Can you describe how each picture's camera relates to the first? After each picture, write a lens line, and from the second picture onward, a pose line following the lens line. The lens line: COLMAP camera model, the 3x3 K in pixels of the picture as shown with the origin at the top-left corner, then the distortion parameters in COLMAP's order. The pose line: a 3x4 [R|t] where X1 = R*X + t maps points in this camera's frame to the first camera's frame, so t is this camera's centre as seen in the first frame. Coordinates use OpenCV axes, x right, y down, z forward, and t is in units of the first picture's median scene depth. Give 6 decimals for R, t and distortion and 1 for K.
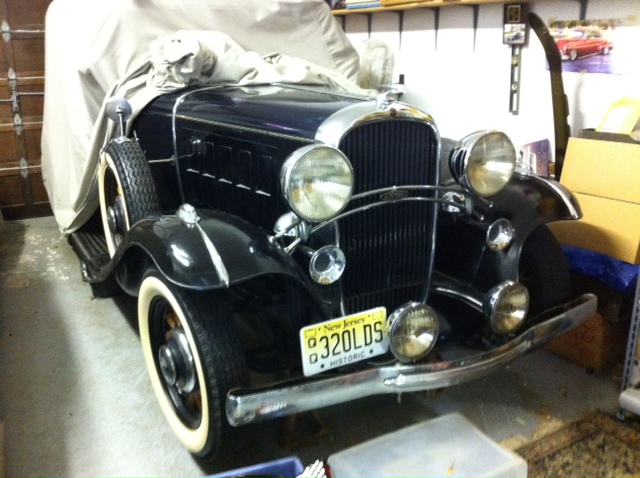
lens RADIAL K [[644.7, 0, 322.8], [0, 644.7, 233.9], [0, 0, 1]] dist [0.111672, 0.000000]
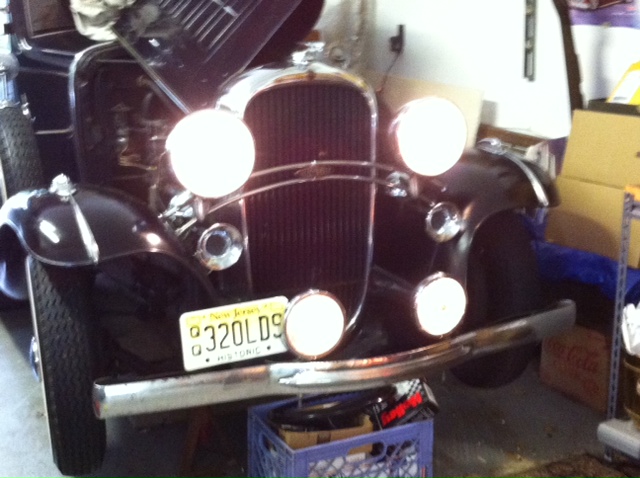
lens RADIAL K [[1065.1, 0, 319.4], [0, 1065.1, 237.9], [0, 0, 1]] dist [0.233918, 0.000000]
pose [[0.997609, 0.018391, -0.066622, 0.219796], [-0.020816, 0.999139, -0.035898, 0.078541], [0.065904, 0.037199, 0.997132, -0.399981]]
